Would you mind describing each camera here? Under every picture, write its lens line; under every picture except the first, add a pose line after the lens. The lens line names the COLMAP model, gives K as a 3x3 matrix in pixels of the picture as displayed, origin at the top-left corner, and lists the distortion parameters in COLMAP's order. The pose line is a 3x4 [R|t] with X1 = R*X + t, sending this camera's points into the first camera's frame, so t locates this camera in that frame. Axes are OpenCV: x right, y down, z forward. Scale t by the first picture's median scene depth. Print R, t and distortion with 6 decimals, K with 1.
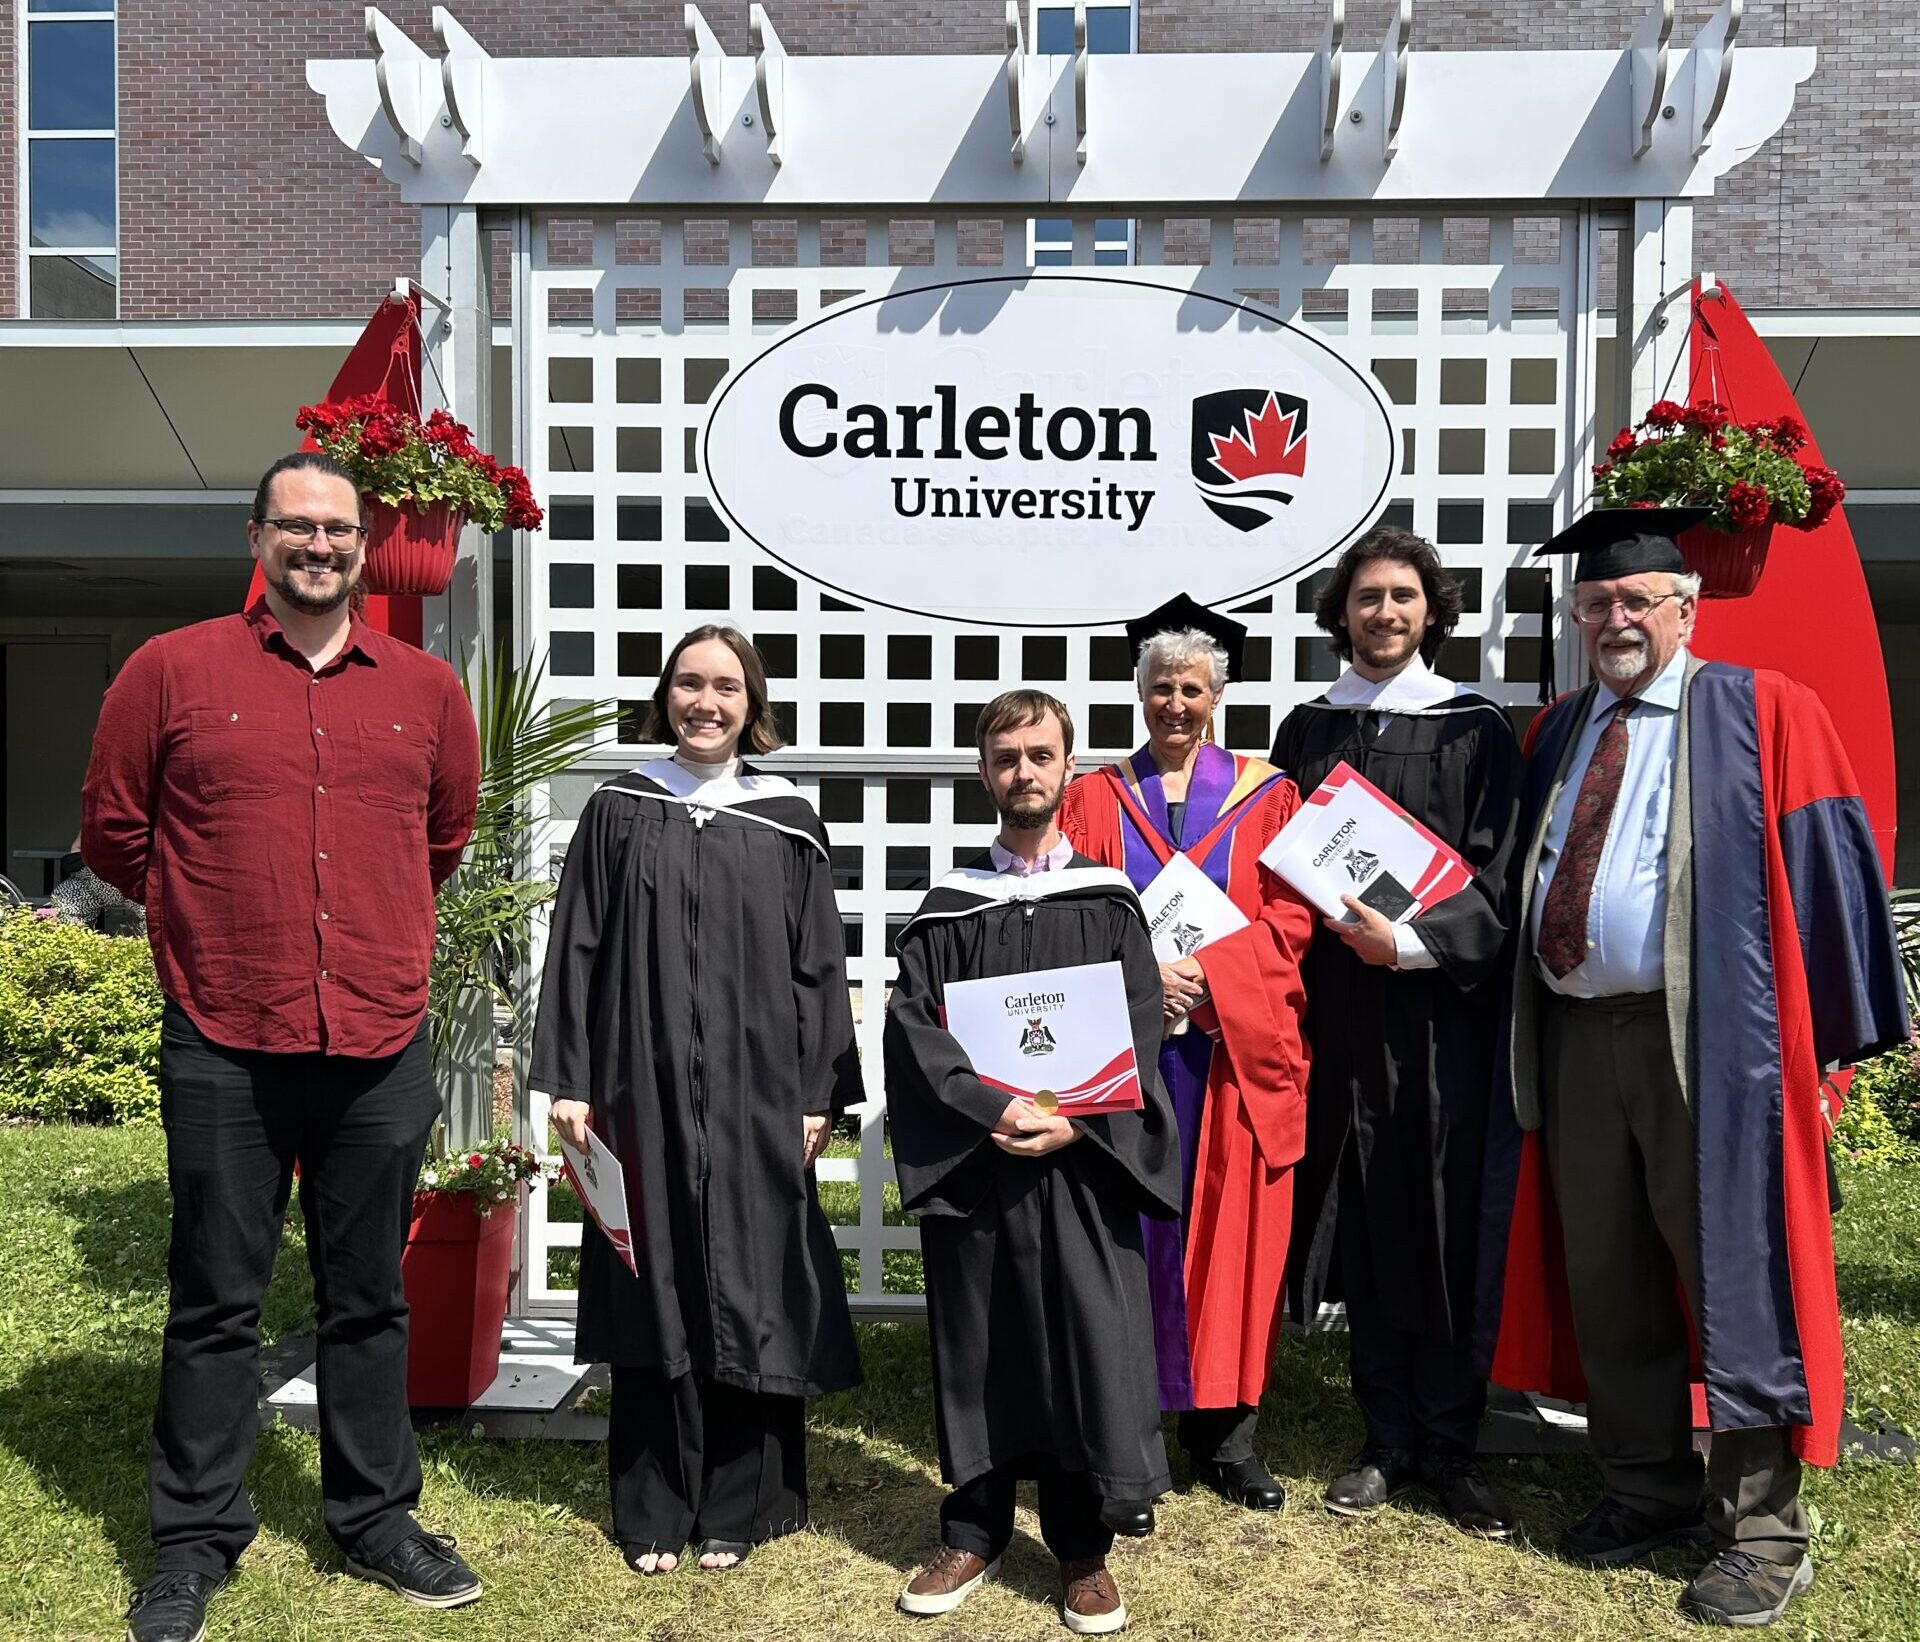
lens RADIAL K [[1877.5, 0, 976.3], [0, 1877.5, 838.0], [0, 0, 1]] dist [0.033145, 0.000000]
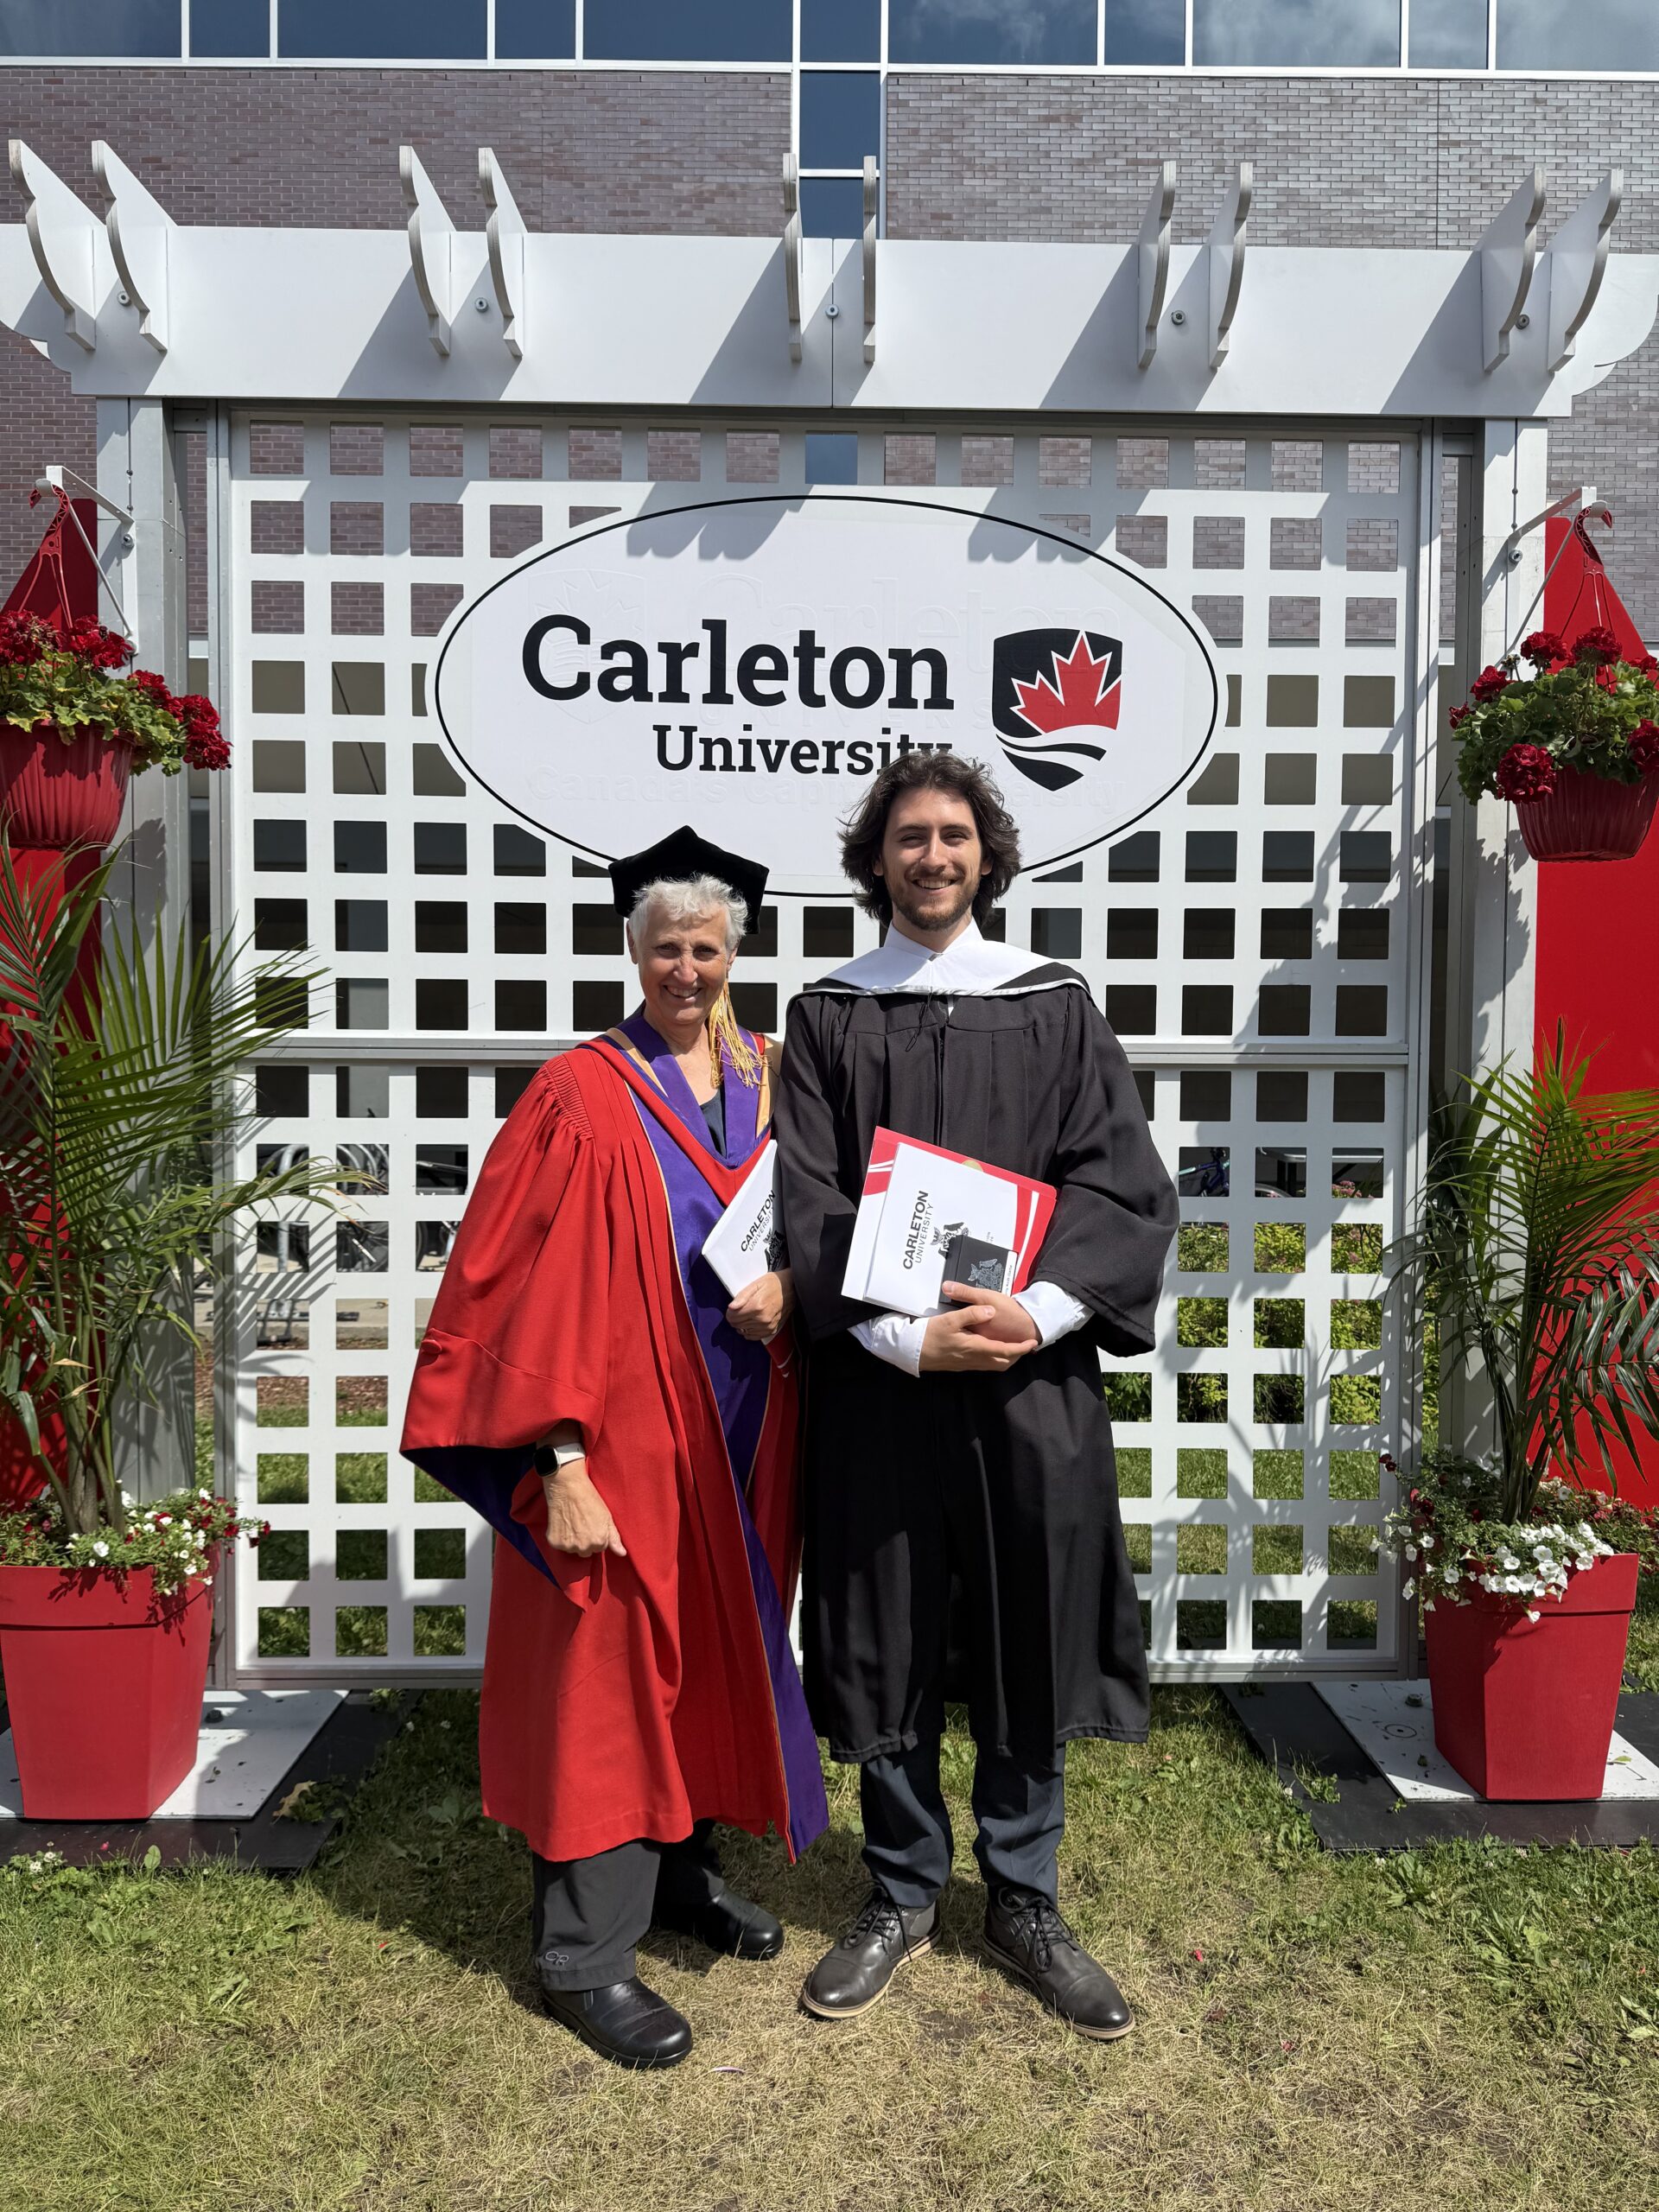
lens RADIAL K [[1568.8, 0, 838.9], [0, 1568.8, 1109.2], [0, 0, 1]] dist [0.049762, -0.051889]
pose [[0.998267, -0.004850, 0.058647, -0.002614], [0.005007, 0.999984, -0.002525, -0.010284], [-0.058634, 0.002814, 0.998276, 0.264962]]
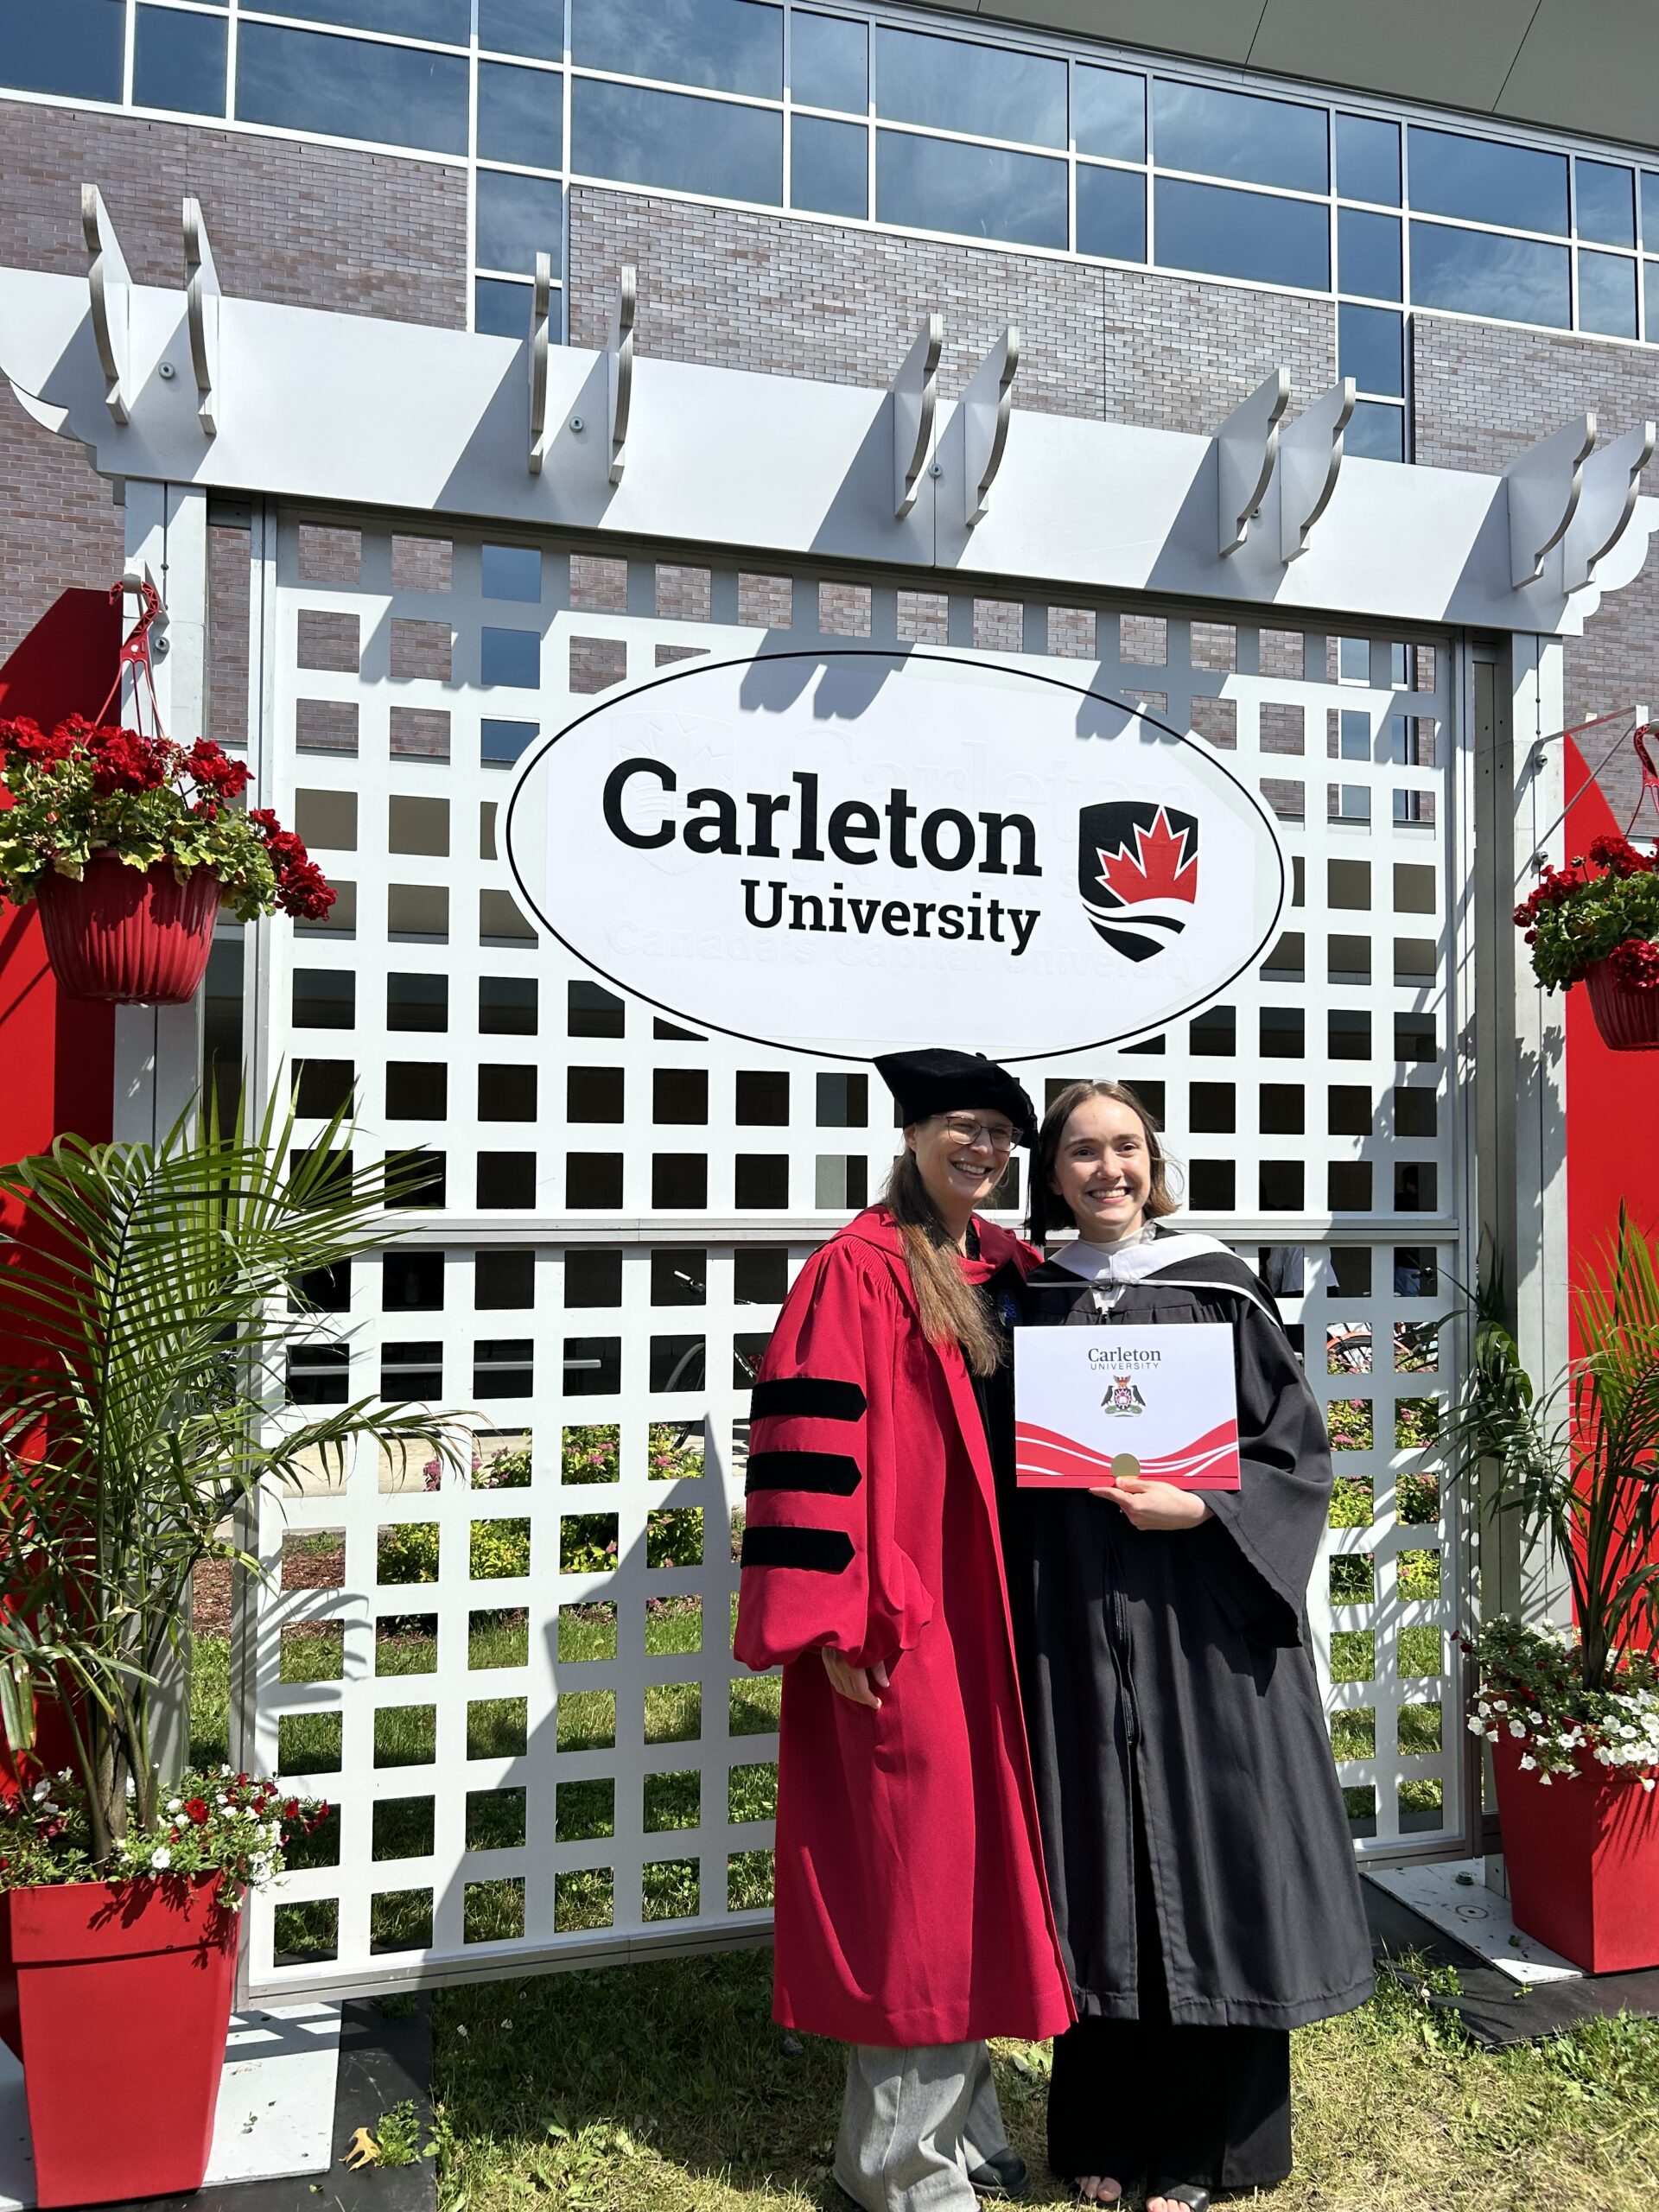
lens RADIAL K [[1682.0, 0, 890.6], [0, 1682.0, 1133.4], [0, 0, 1]] dist [0.036990, -0.034484]
pose [[0.952160, 0.006722, 0.305527, -0.206929], [0.017013, 0.997042, -0.074956, -0.026515], [-0.305127, 0.076568, 0.949229, 0.299395]]
